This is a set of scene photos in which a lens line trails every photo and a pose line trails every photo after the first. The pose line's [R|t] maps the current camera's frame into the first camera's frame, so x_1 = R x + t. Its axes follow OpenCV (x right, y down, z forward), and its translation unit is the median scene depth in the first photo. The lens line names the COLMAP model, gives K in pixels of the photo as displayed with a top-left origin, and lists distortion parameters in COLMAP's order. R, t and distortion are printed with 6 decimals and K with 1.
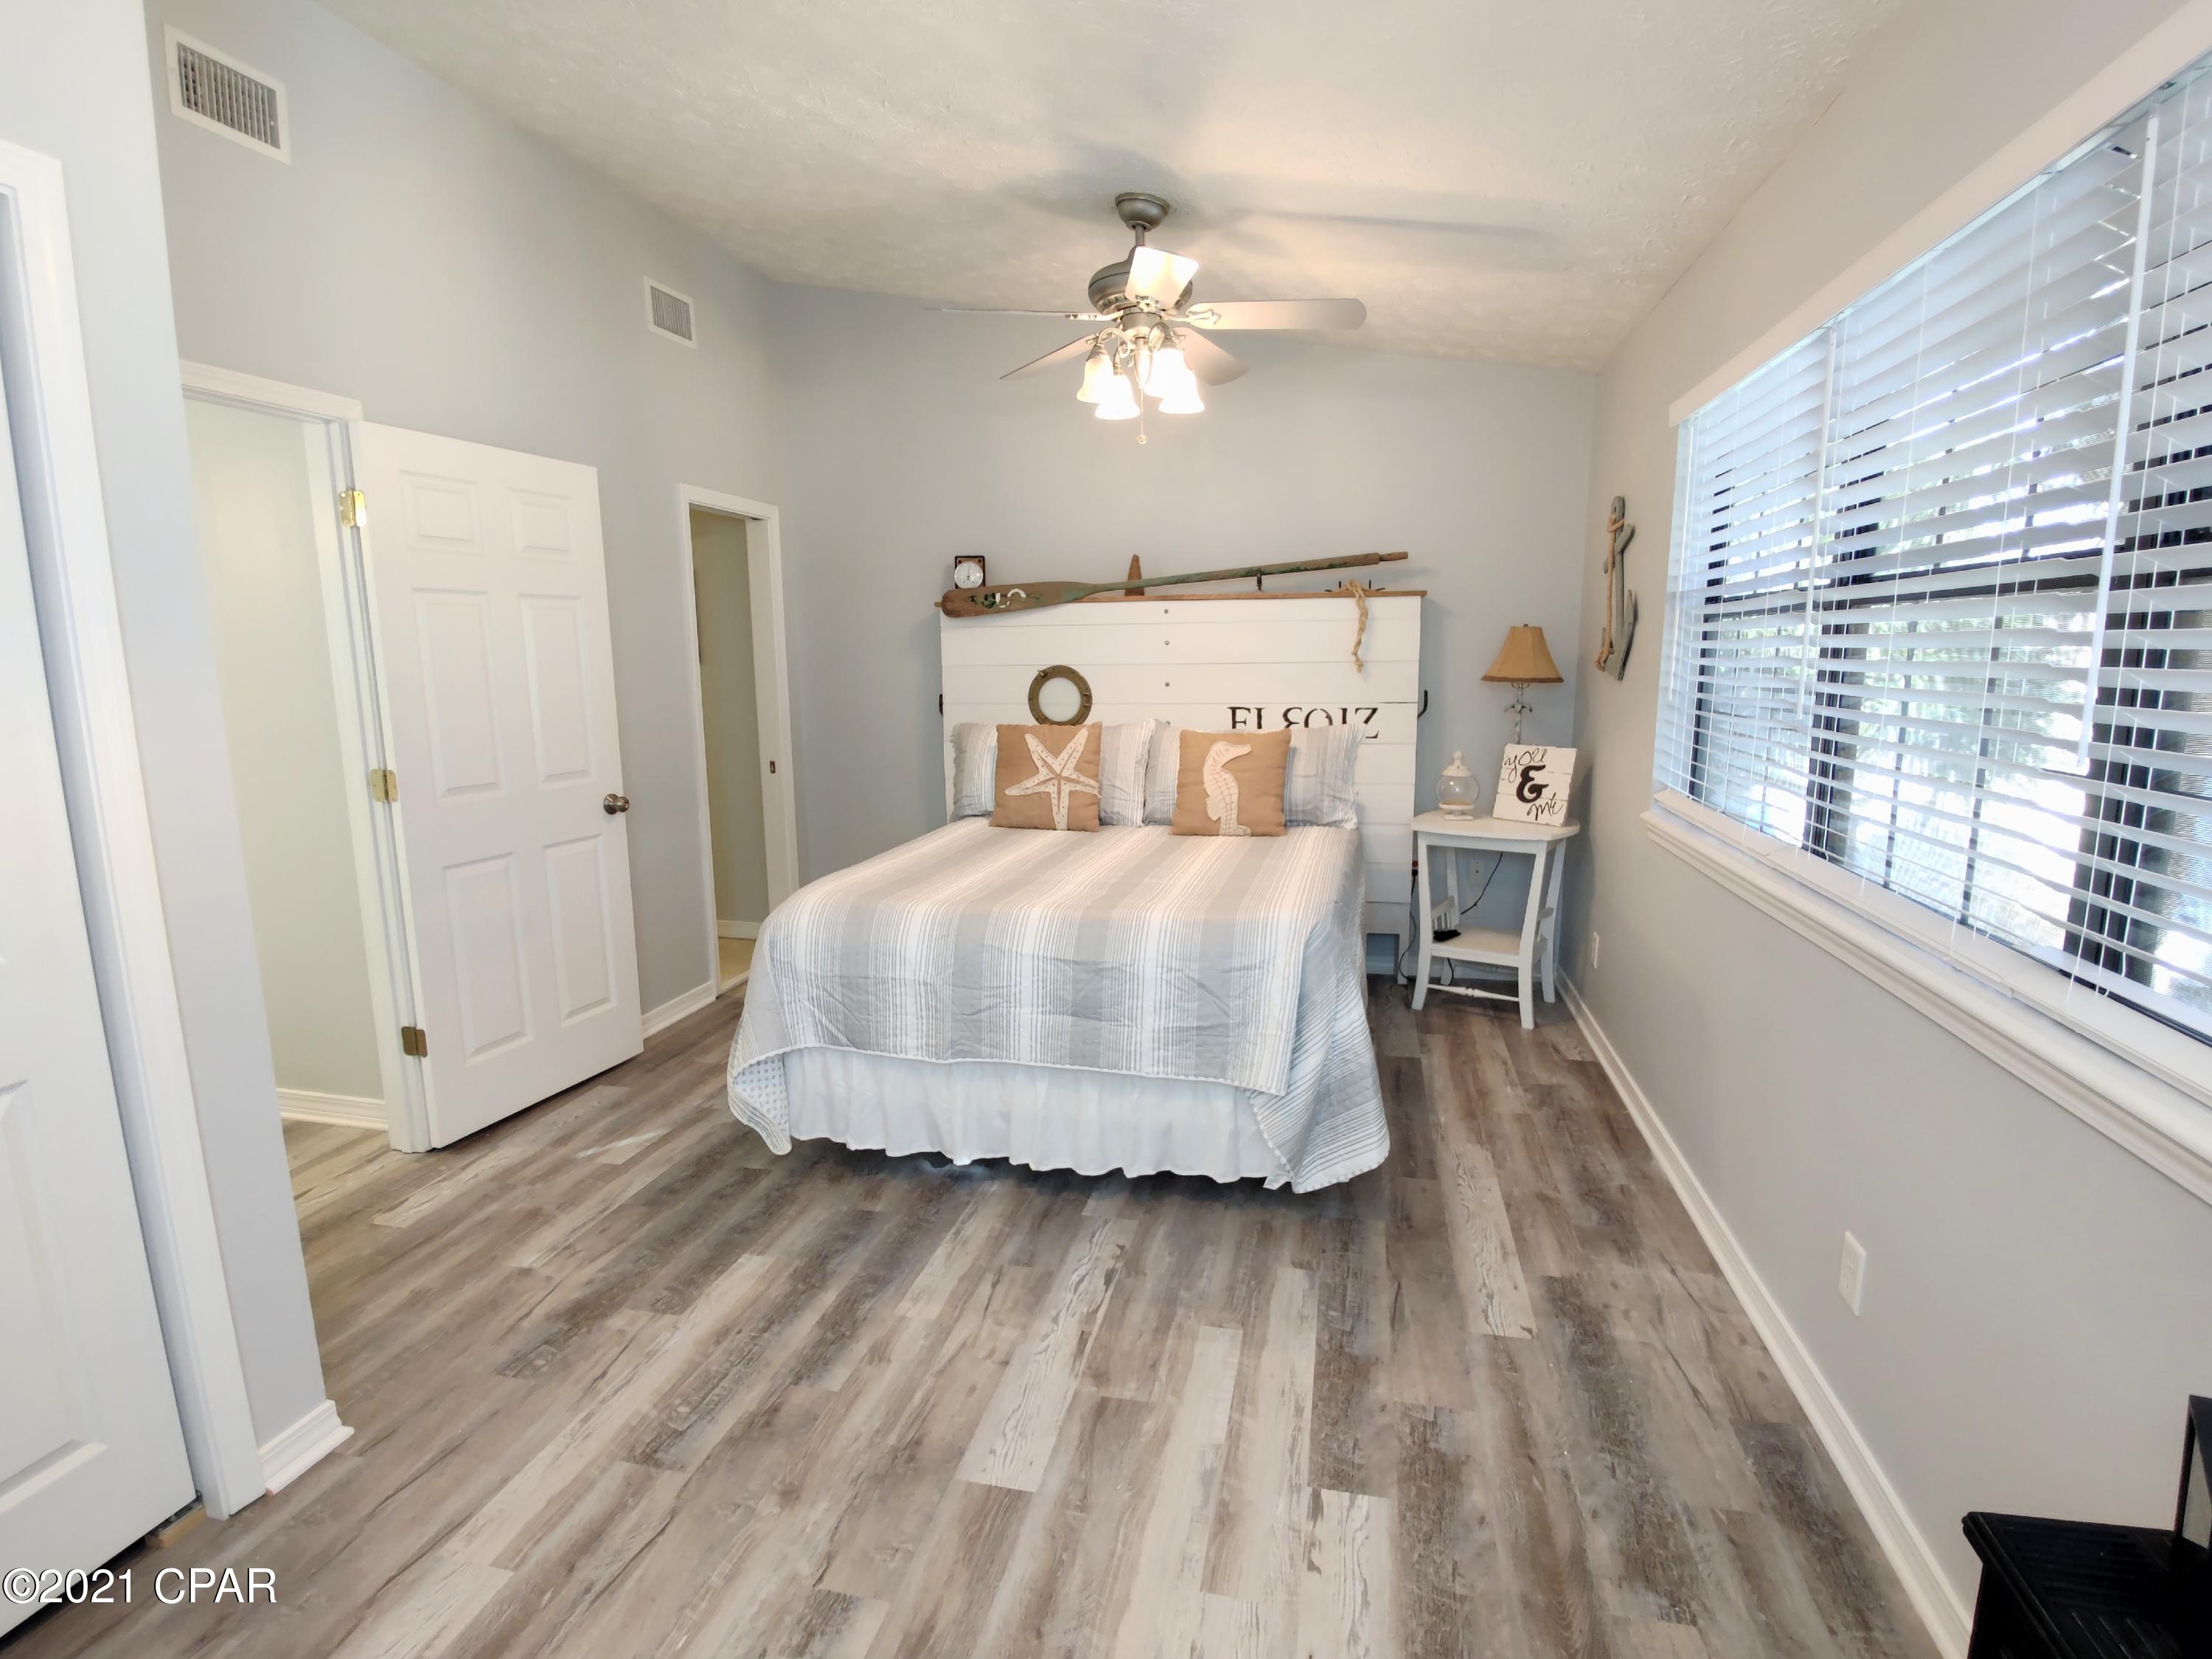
lens RADIAL K [[1074.7, 0, 1099.2], [0, 1074.7, 834.3], [0, 0, 1]] dist [0.007180, -0.016928]
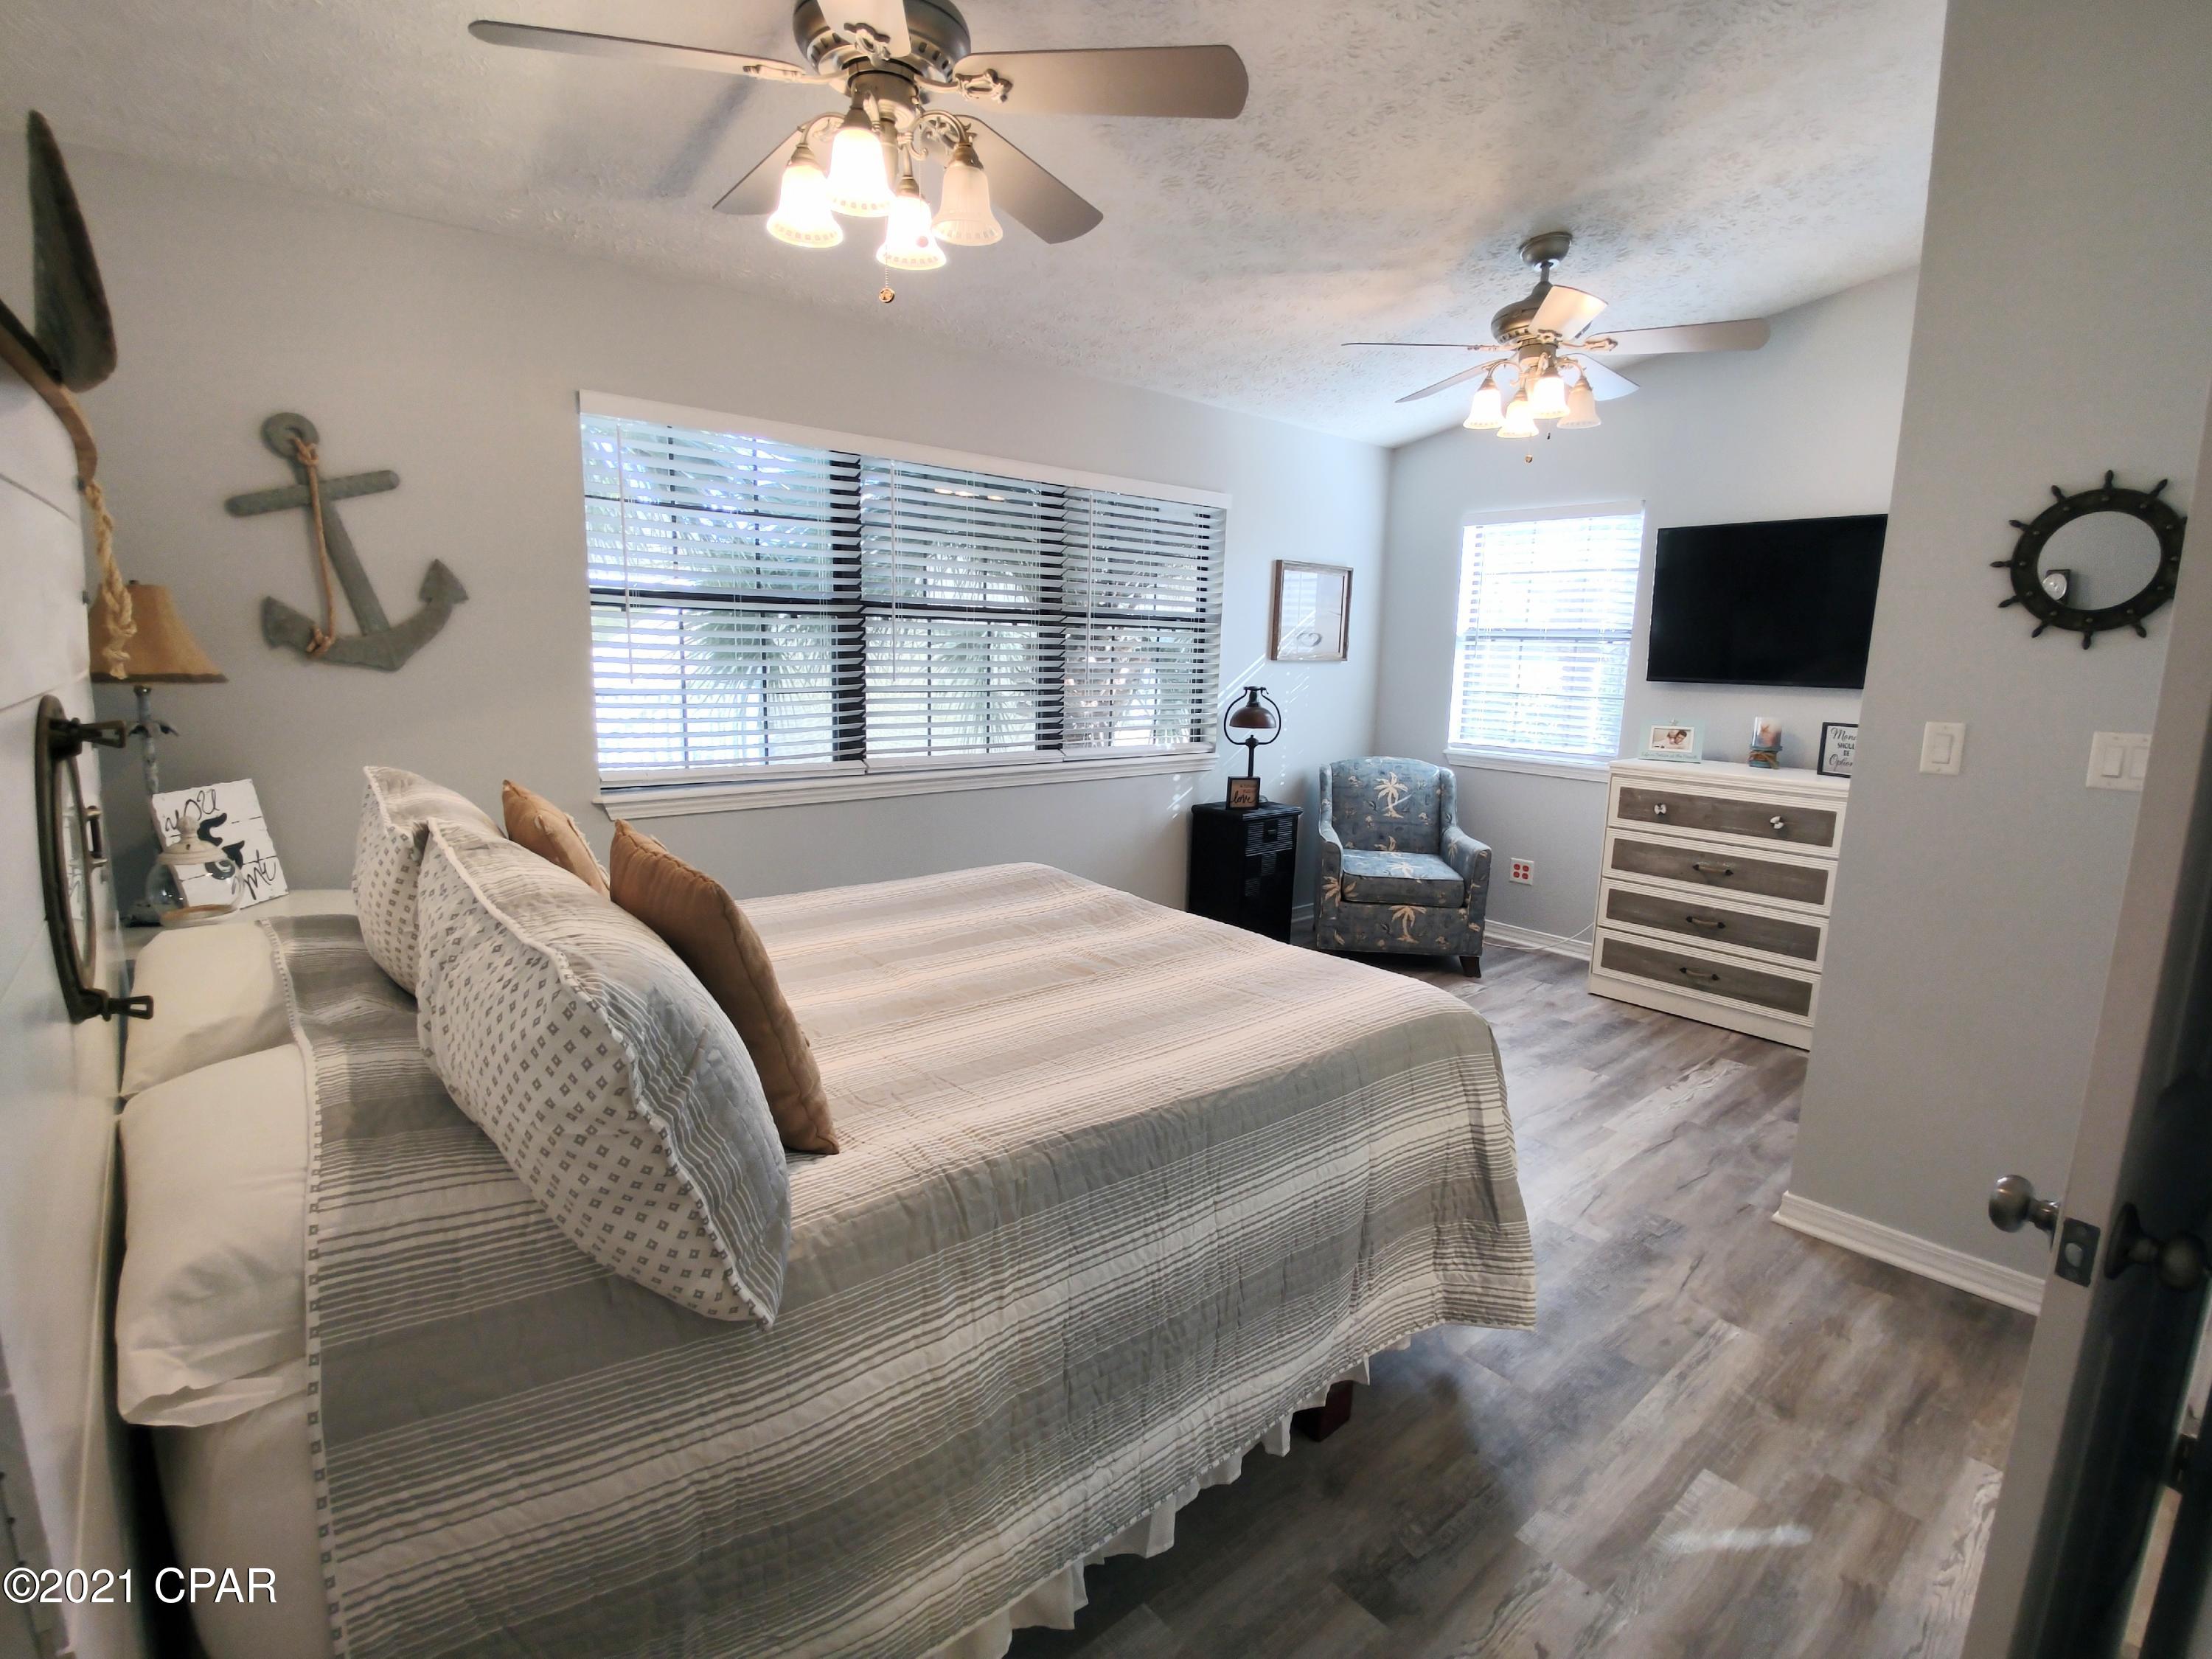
lens RADIAL K [[1074.7, 0, 1113.7], [0, 1074.7, 842.5], [0, 0, 1]] dist [0.007180, -0.016928]
pose [[-0.818731, -0.117633, 0.561998, -0.580286], [0.077248, 0.947324, 0.310821, -0.327868], [-0.568957, 0.297892, -0.766517, 1.934159]]
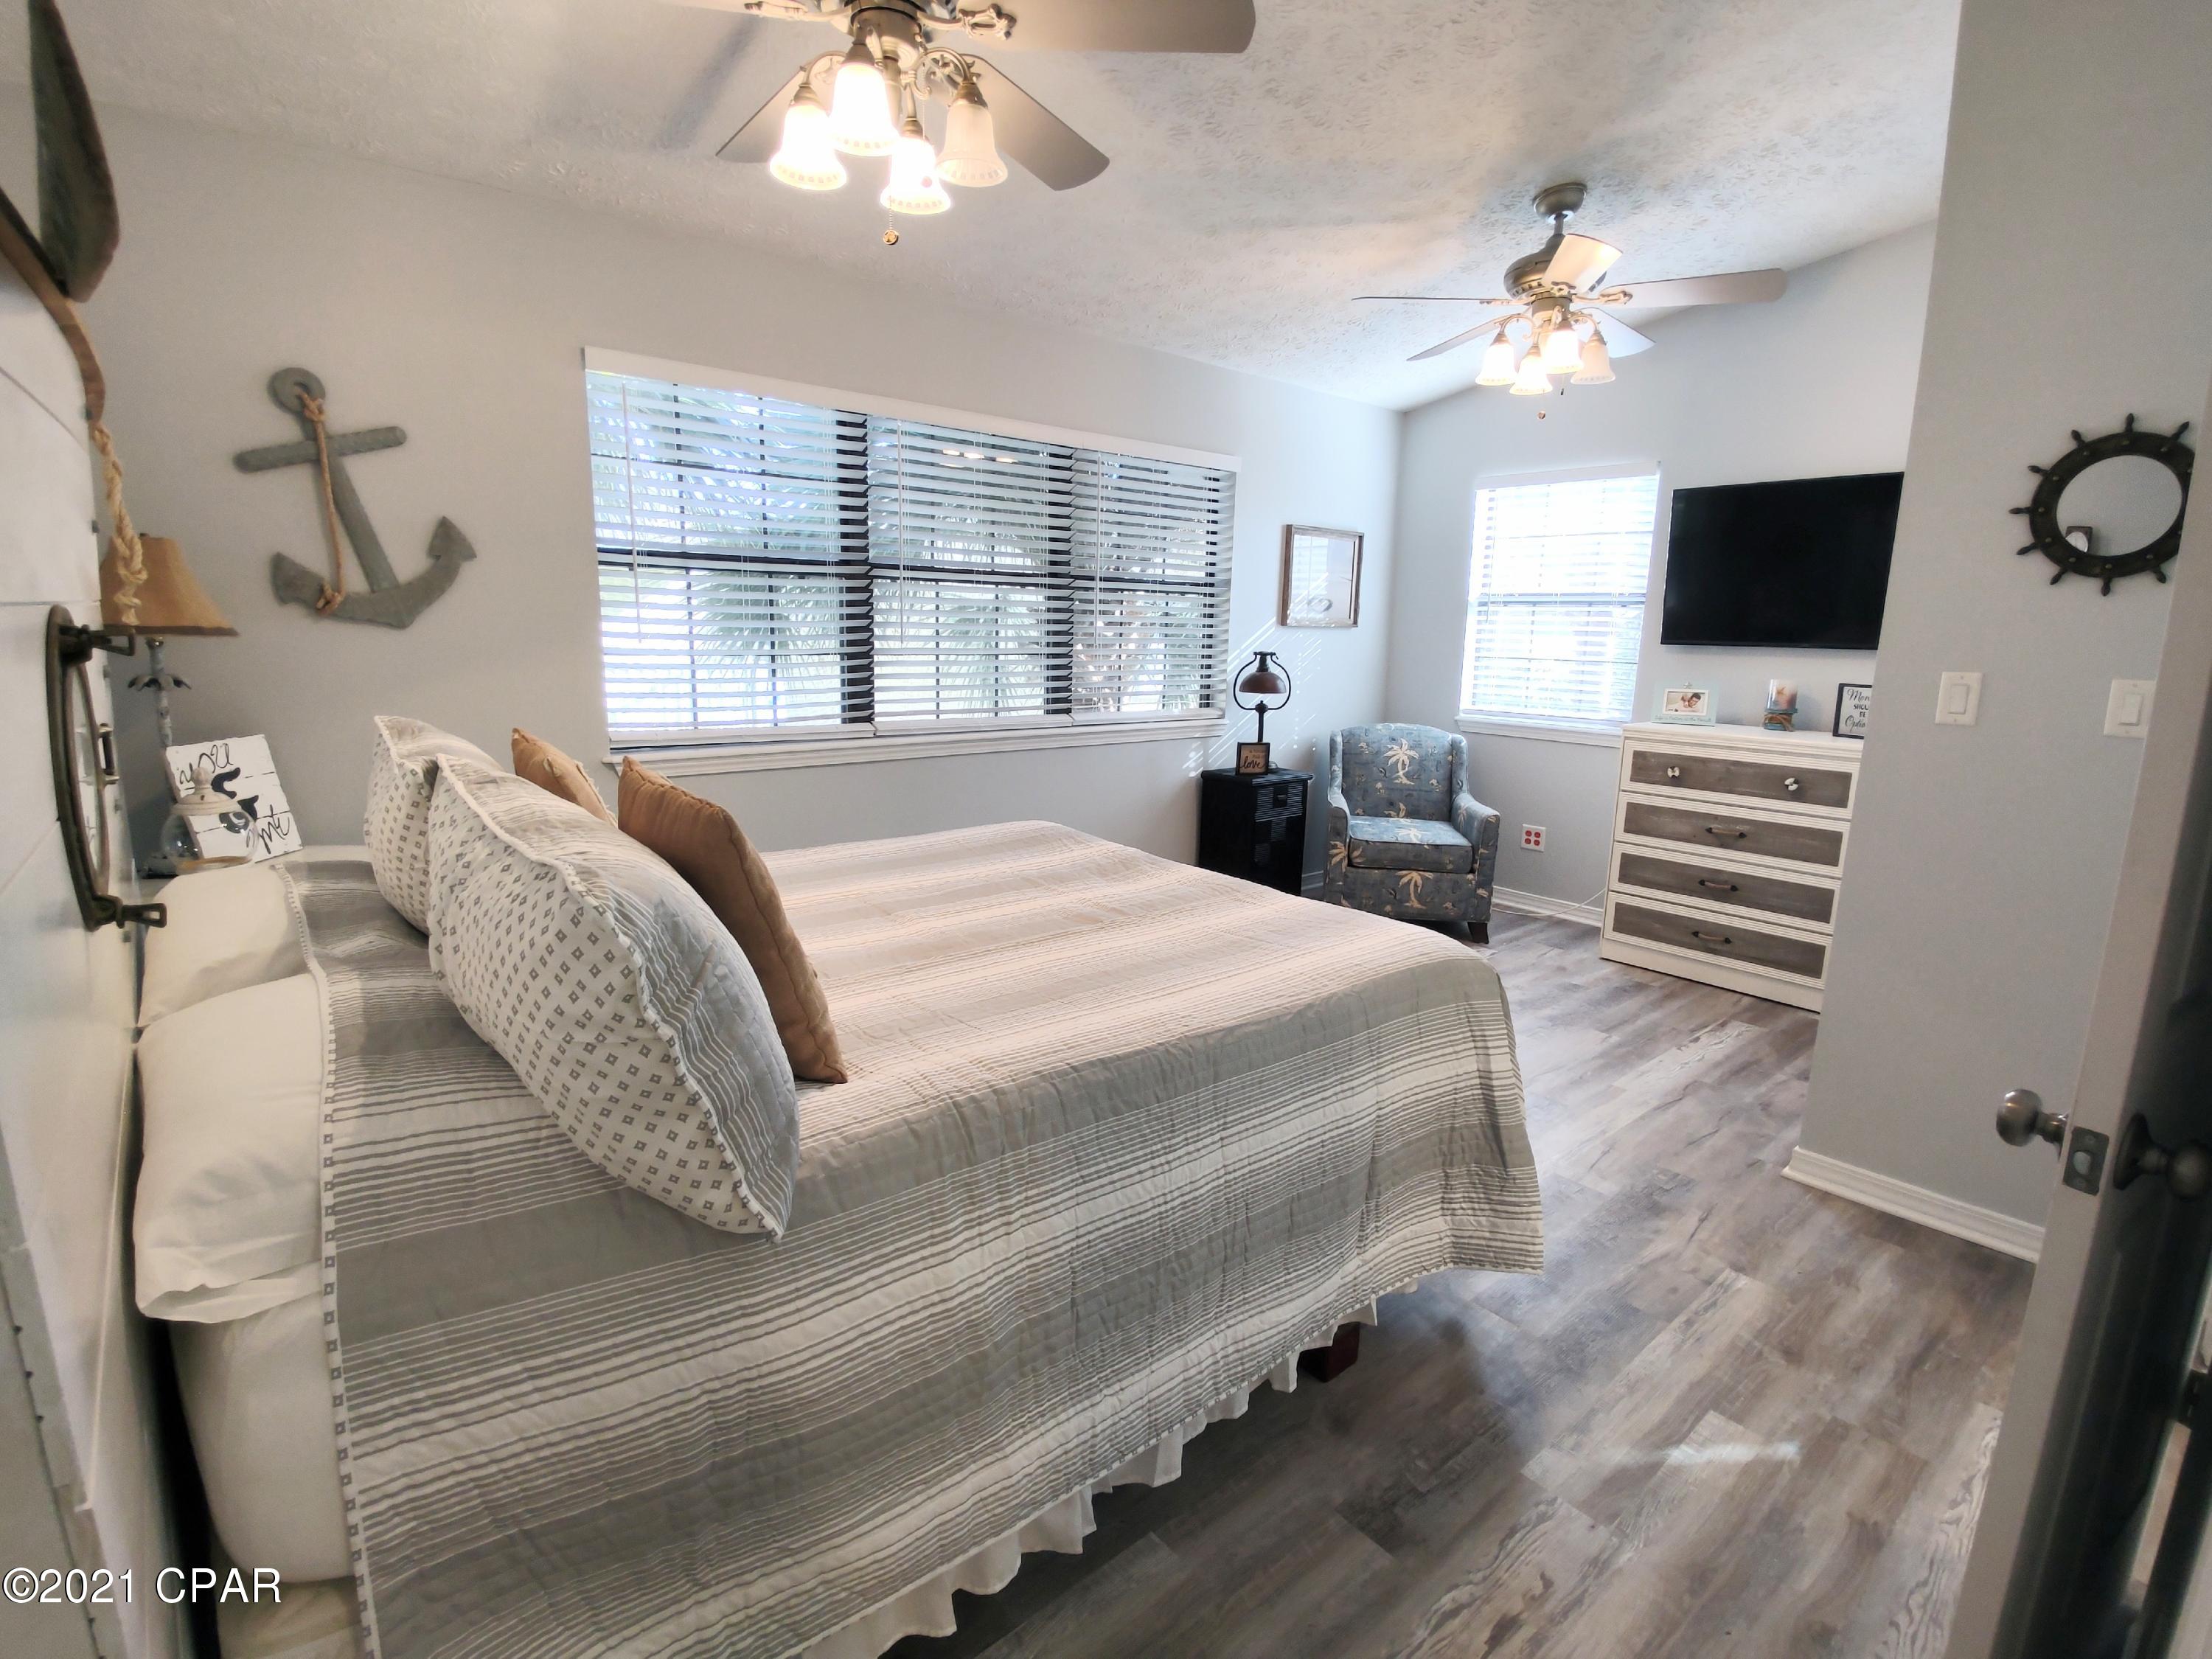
lens RADIAL K [[1074.7, 0, 1113.7], [0, 1074.7, 844.0], [0, 0, 1]] dist [0.007180, -0.016928]
pose [[-0.813368, -0.126770, 0.567769, -0.585329], [0.082316, 0.941070, 0.328043, -0.302504], [-0.575896, 0.313556, -0.755001, 1.940662]]
